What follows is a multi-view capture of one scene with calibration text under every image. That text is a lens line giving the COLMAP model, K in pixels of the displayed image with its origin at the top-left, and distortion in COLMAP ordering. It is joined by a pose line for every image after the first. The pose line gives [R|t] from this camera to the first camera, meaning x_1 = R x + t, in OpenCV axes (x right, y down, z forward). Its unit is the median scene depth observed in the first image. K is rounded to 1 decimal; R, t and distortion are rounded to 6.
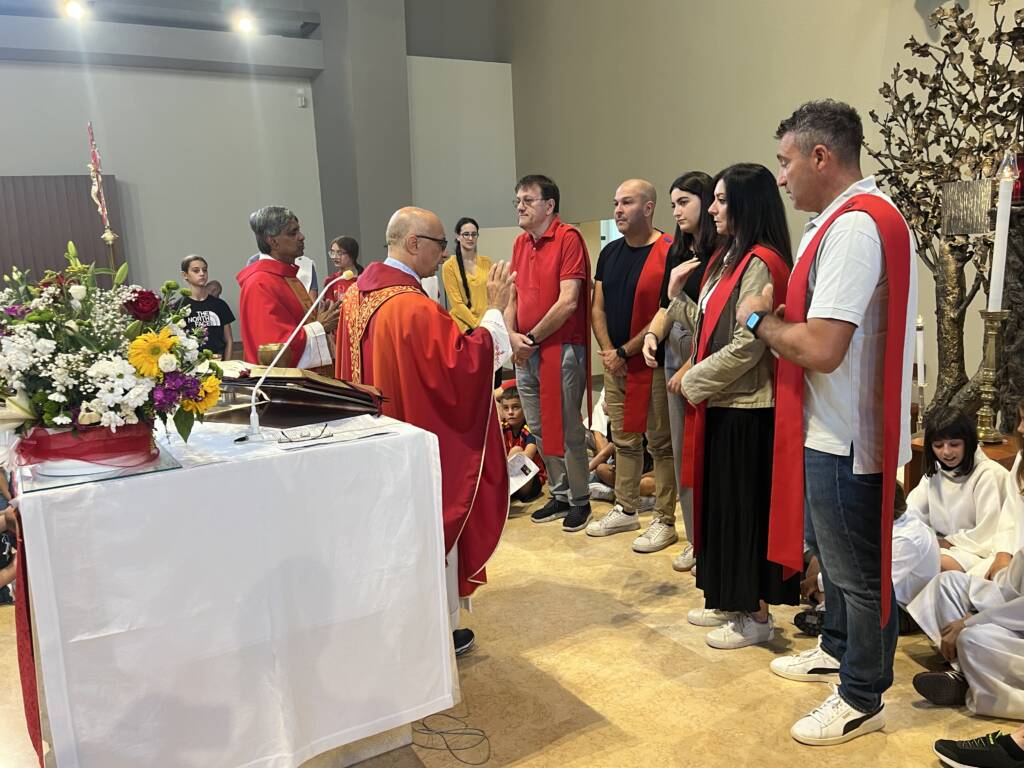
lens RADIAL K [[835.3, 0, 513.8], [0, 835.3, 384.1], [0, 0, 1]] dist [0.076262, -0.108261]
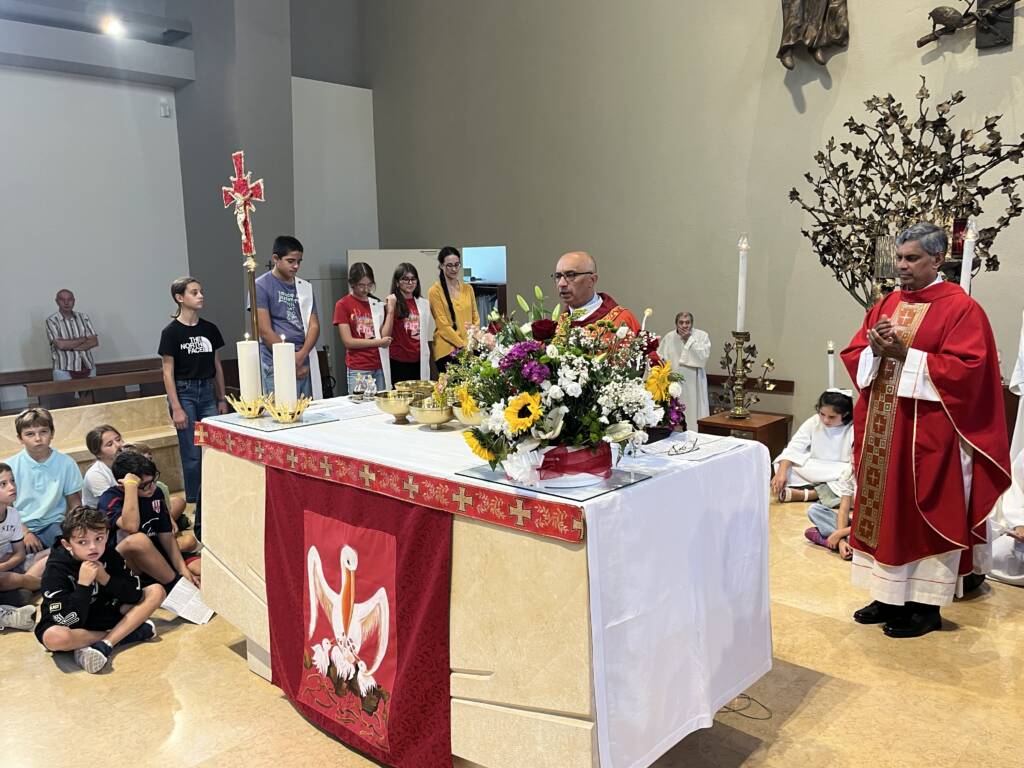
lens RADIAL K [[835.3, 0, 507.0], [0, 835.3, 378.5], [0, 0, 1]] dist [0.076262, -0.108261]
pose [[0.959505, -0.009029, 0.281548, -0.364435], [0.017034, 0.999517, -0.026000, -0.005250], [-0.281177, 0.029743, 0.959195, -0.033748]]
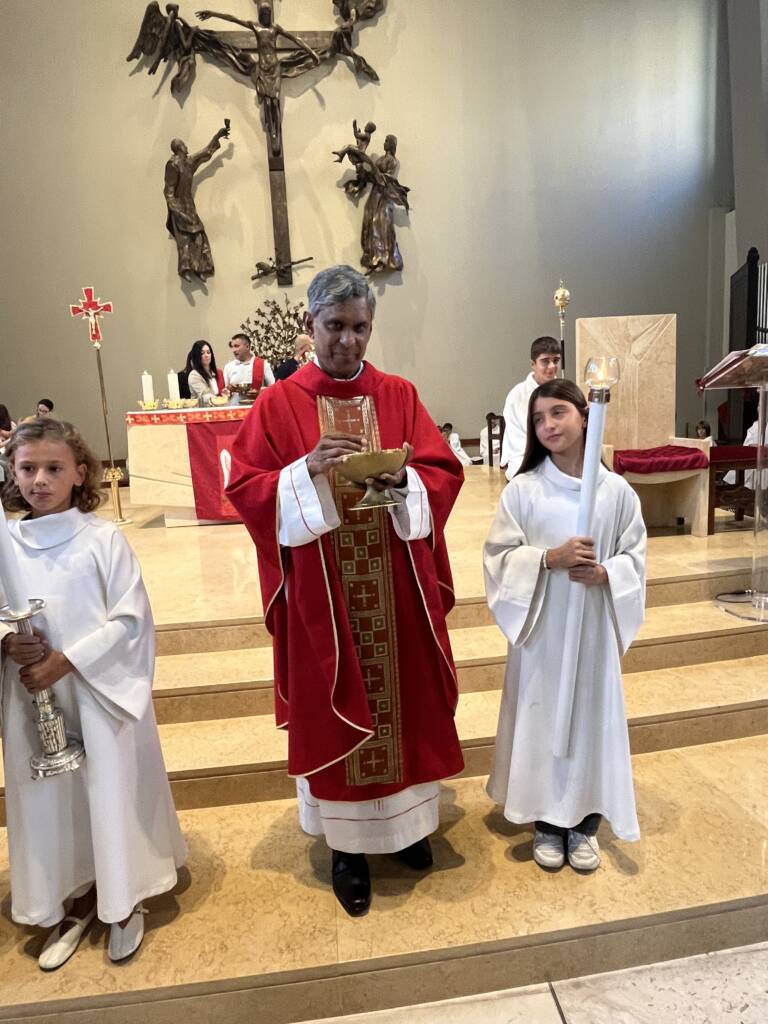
lens RADIAL K [[616.3, 0, 383.0], [0, 616.3, 501.9], [0, 0, 1]] dist [0.000918, -0.001092]
pose [[0.437719, -0.107798, 0.892626, -1.164606], [0.172512, 0.984410, 0.034287, 0.192187], [-0.882407, 0.138981, 0.449491, -0.138515]]
